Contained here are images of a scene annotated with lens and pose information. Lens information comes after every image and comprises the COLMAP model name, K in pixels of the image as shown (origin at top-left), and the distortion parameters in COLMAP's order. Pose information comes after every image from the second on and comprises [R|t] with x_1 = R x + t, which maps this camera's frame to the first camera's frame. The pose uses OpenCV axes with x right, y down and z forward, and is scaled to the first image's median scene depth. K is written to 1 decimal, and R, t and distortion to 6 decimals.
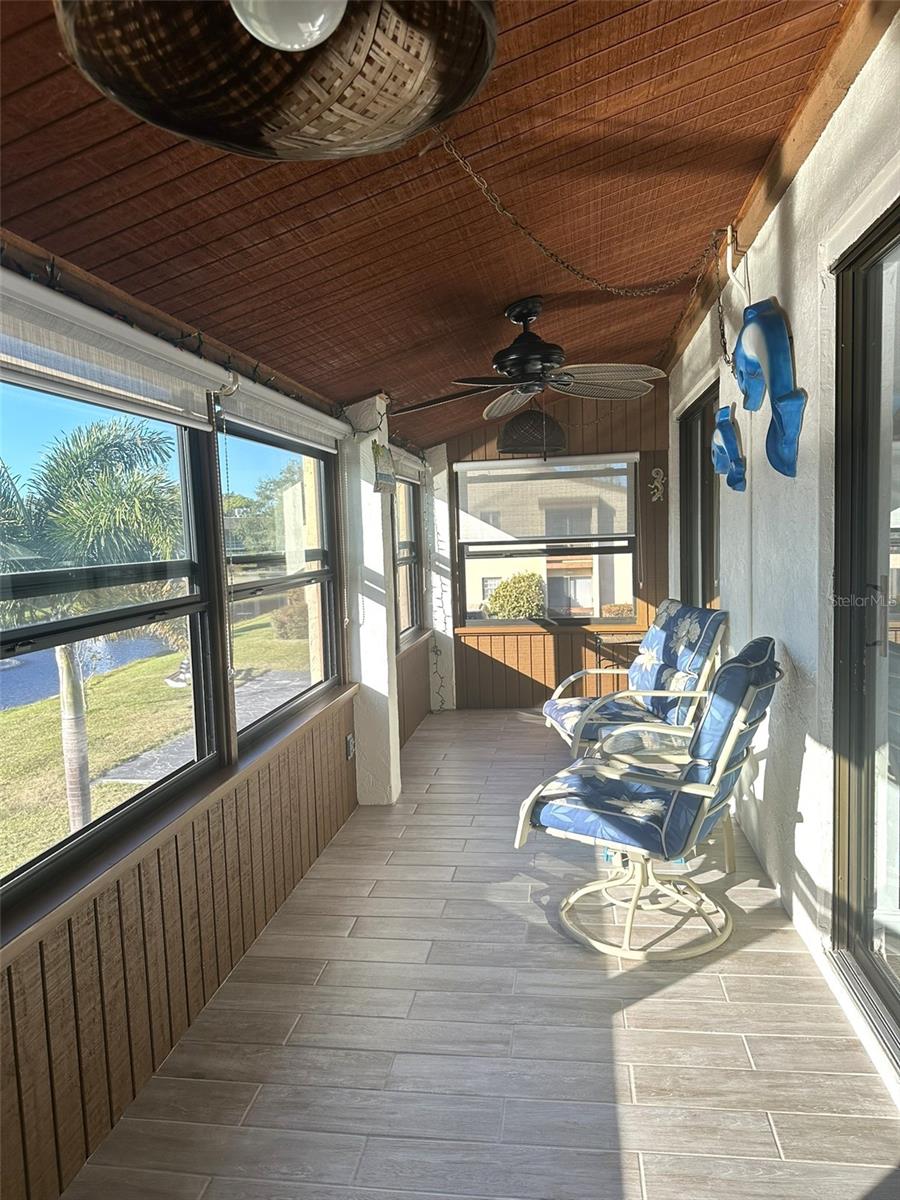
lens RADIAL K [[847.6, 0, 450.0], [0, 847.6, 600.0], [0, 0, 1]] dist [0.142688, -0.208878]
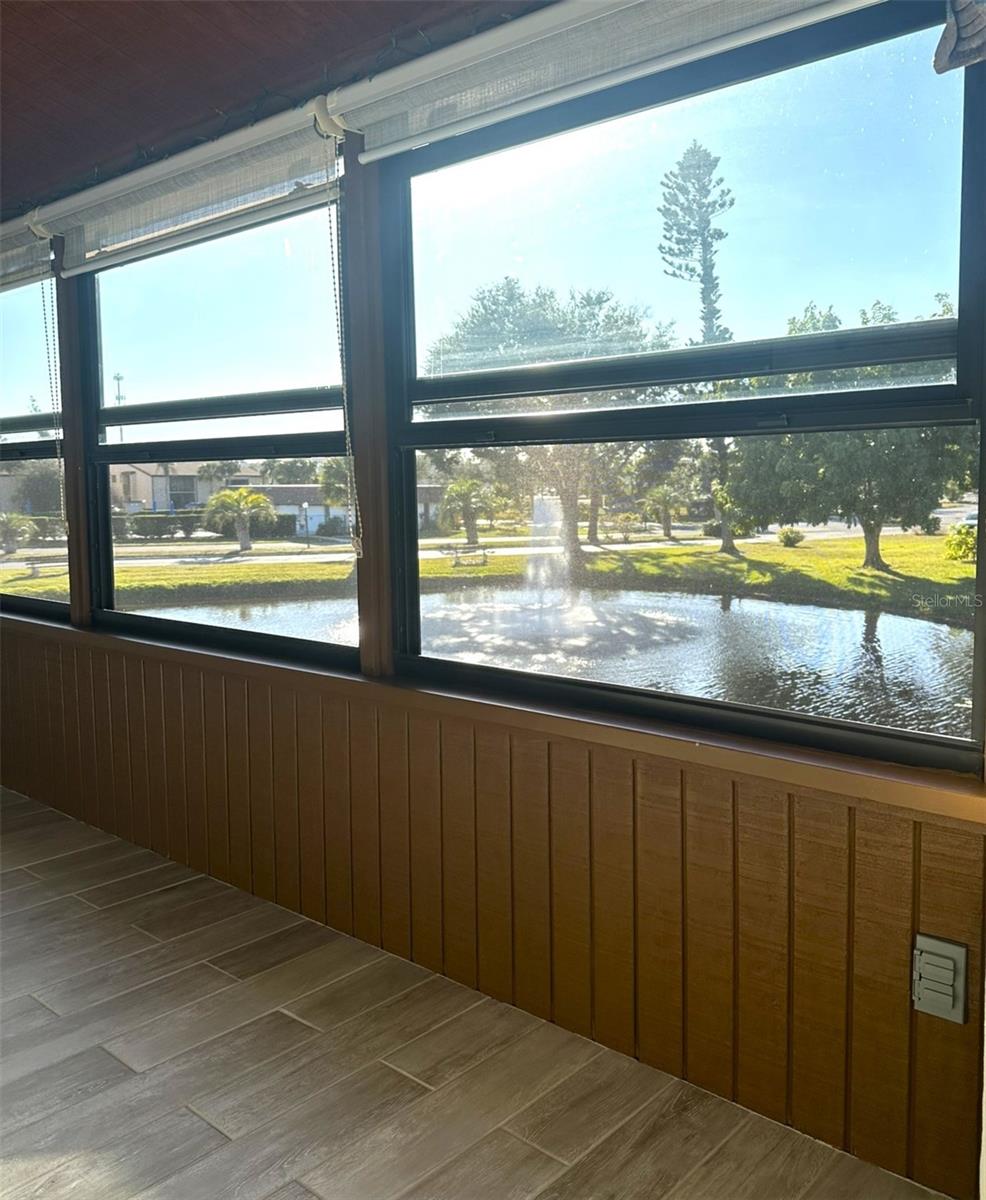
lens RADIAL K [[1011.6, 0, 494.5], [0, 1011.6, 572.9], [0, 0, 1]] dist [0.049749, -0.002757]
pose [[-0.538746, 0.097081, -0.836856, 0.372447], [-0.050351, 0.987852, 0.147013, -0.019215], [0.840962, 0.121339, -0.527314, 1.503441]]
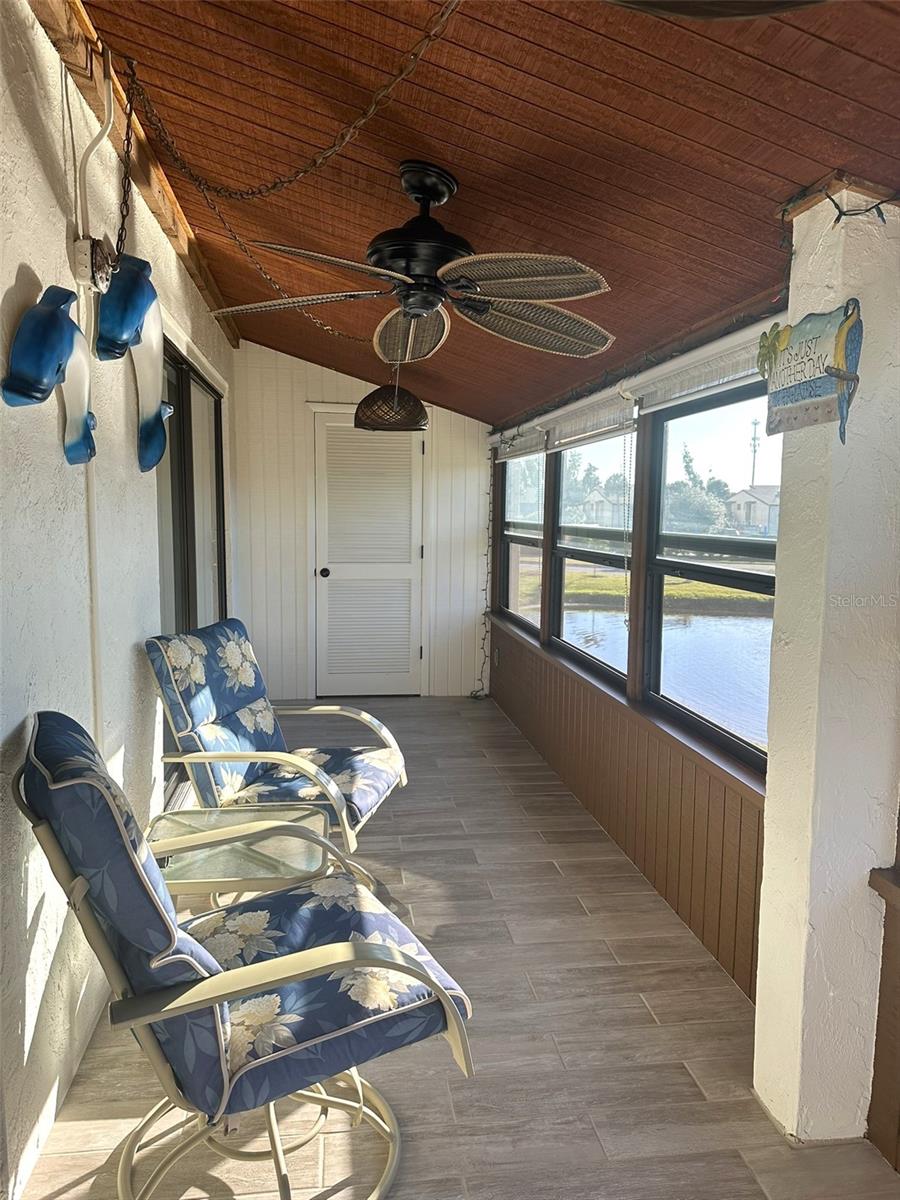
lens RADIAL K [[847.6, 0, 450.0], [0, 847.6, 600.0], [0, 0, 1]] dist [0.142688, -0.208878]
pose [[-0.961715, 0.048310, -0.269762, 0.318768], [-0.007213, 0.979537, 0.201134, -0.192904], [0.273958, 0.195380, -0.941687, 2.042745]]
